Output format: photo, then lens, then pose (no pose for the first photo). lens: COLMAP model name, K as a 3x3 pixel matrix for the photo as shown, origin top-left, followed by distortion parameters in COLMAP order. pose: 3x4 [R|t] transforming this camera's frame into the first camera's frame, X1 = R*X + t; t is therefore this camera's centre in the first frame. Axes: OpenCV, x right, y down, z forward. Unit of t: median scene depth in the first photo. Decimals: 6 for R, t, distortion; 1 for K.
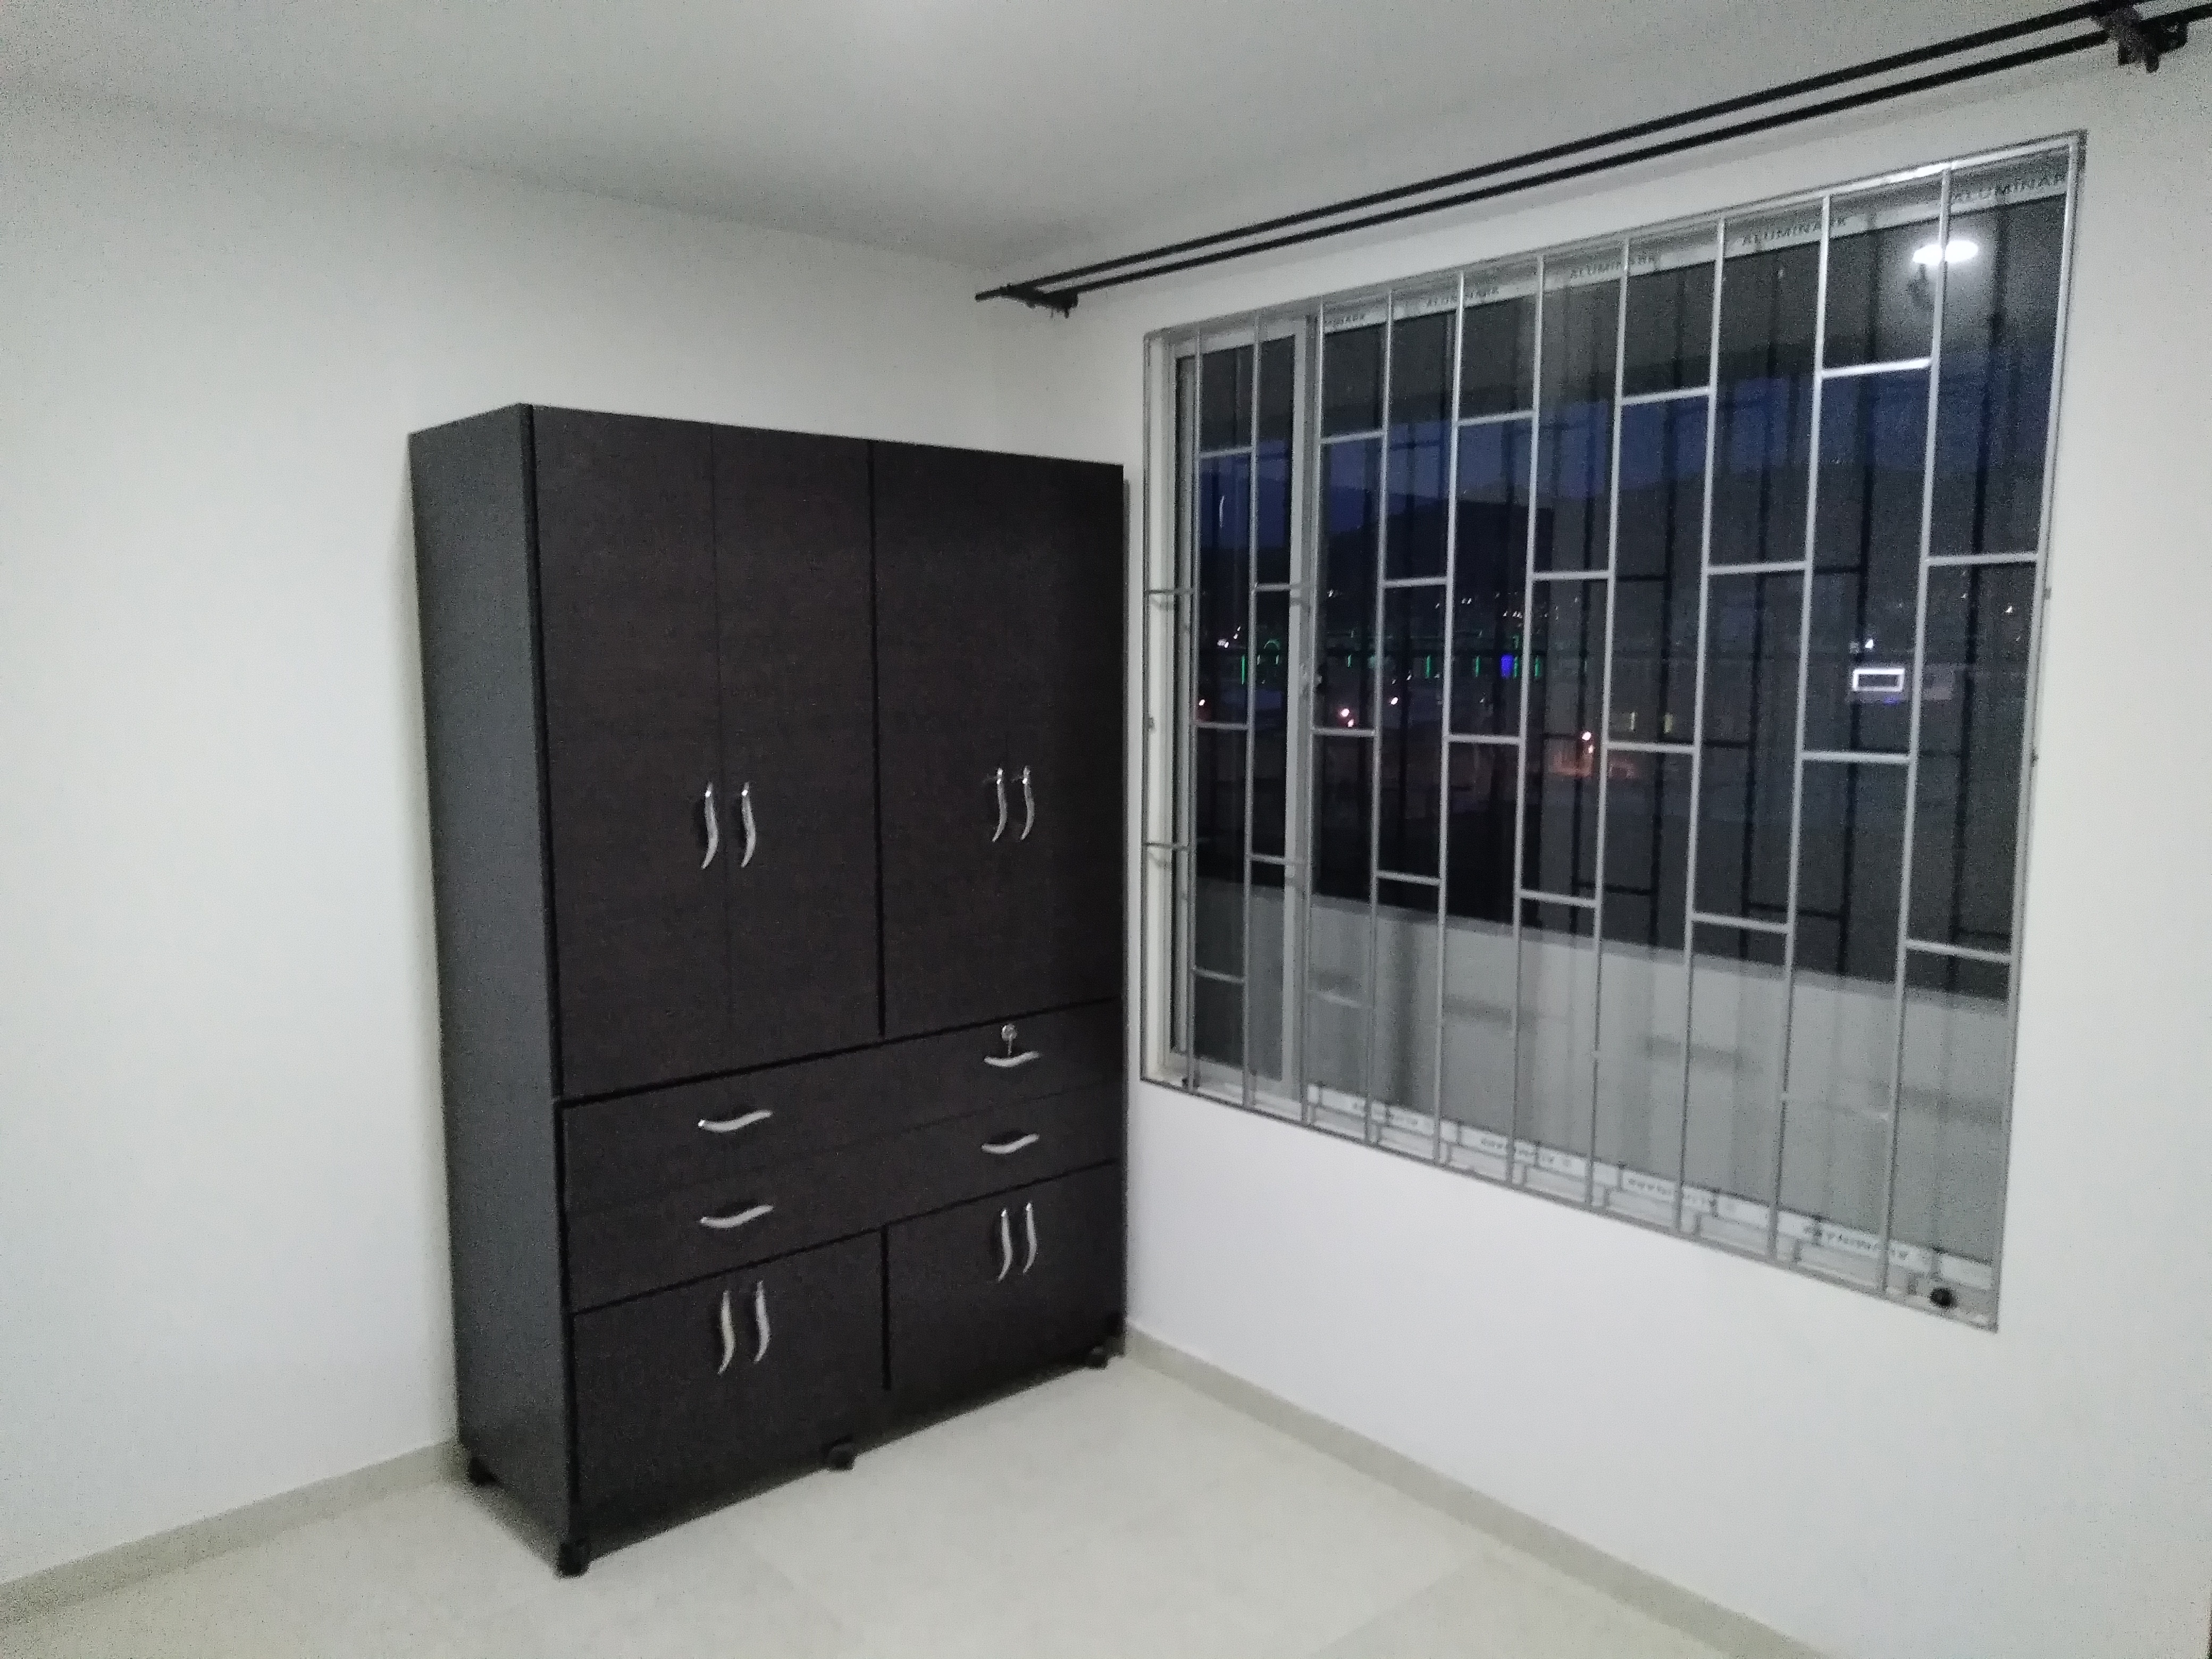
lens RADIAL K [[1631.6, 0, 1129.5], [0, 1631.6, 853.4], [0, 0, 1]] dist [0.028032, -0.006994]
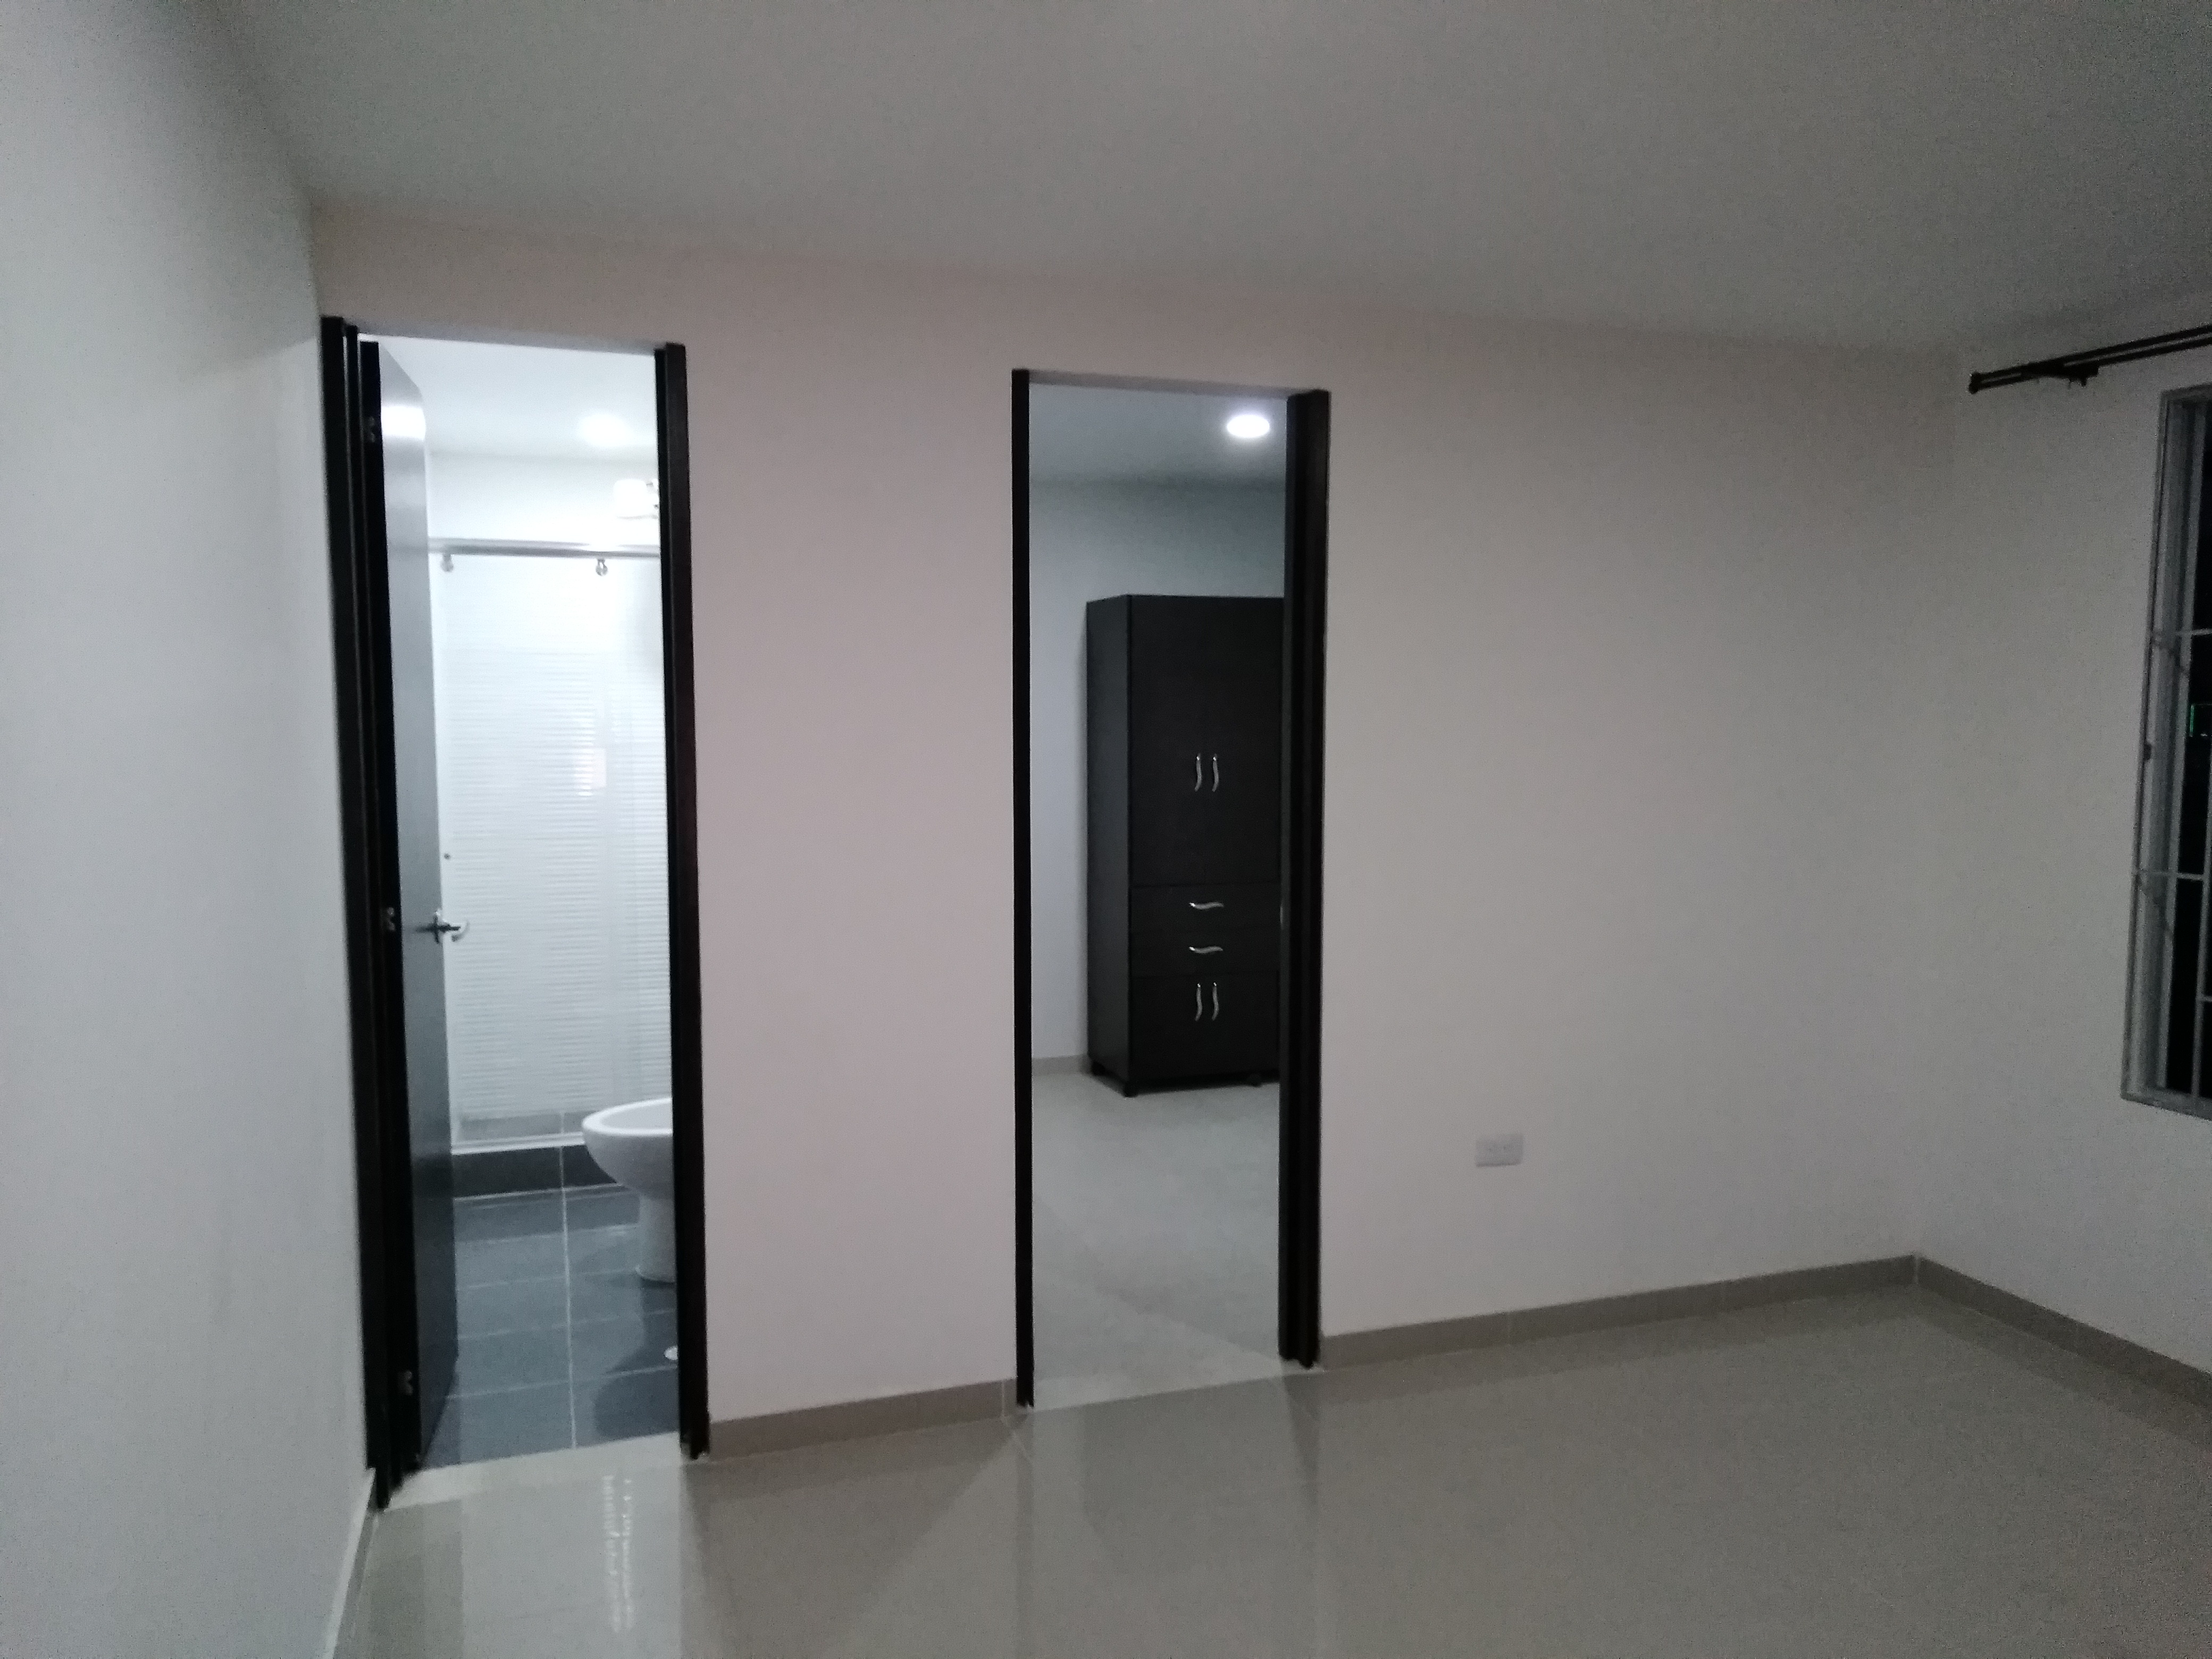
lens RADIAL K [[1631.6, 0, 1109.0], [0, 1631.6, 841.1], [0, 0, 1]] dist [0.028032, -0.006994]
pose [[0.918623, 0.030131, -0.393984, 0.438016], [-0.047007, 0.998341, -0.033252, 0.134588], [0.392329, 0.049066, 0.918516, -0.939314]]
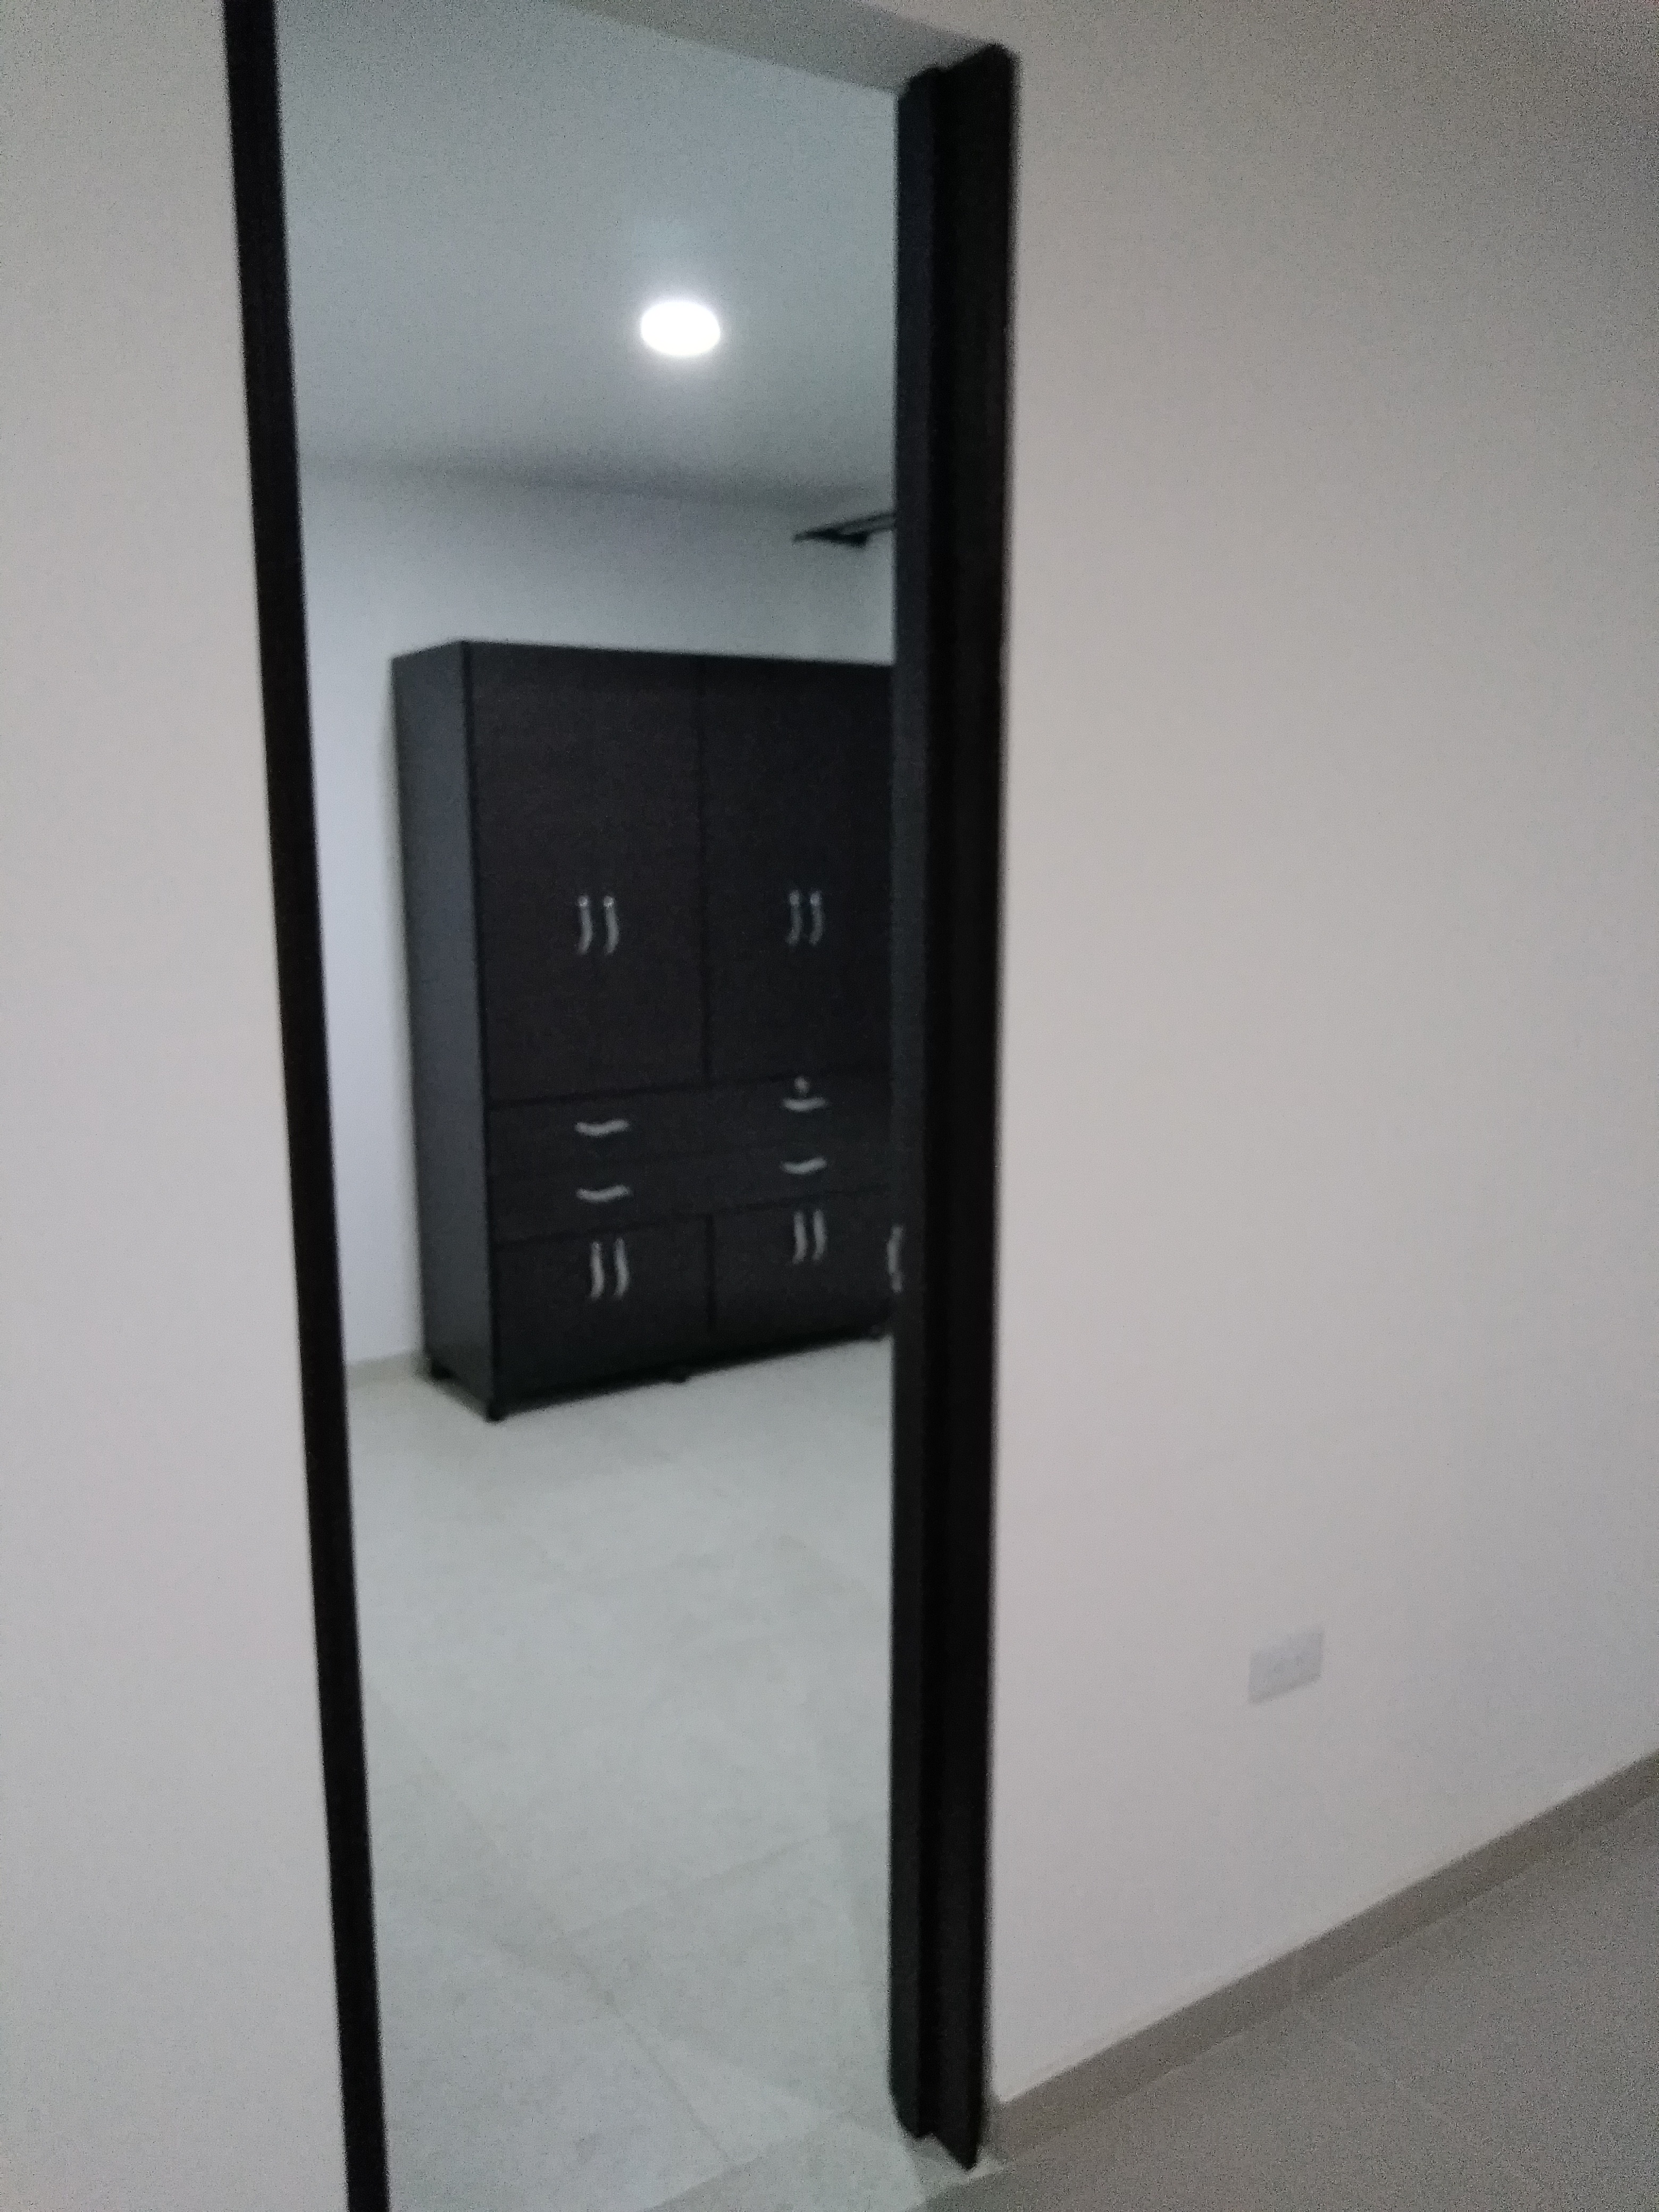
lens RADIAL K [[1631.6, 0, 825.0], [0, 1631.6, 1097.2], [0, 0, 1]] dist [0.028032, -0.006994]
pose [[0.988967, 0.016488, -0.147217, 0.147388], [-0.010659, 0.999131, 0.040292, 0.064677], [0.147753, -0.038278, 0.988283, -0.357341]]
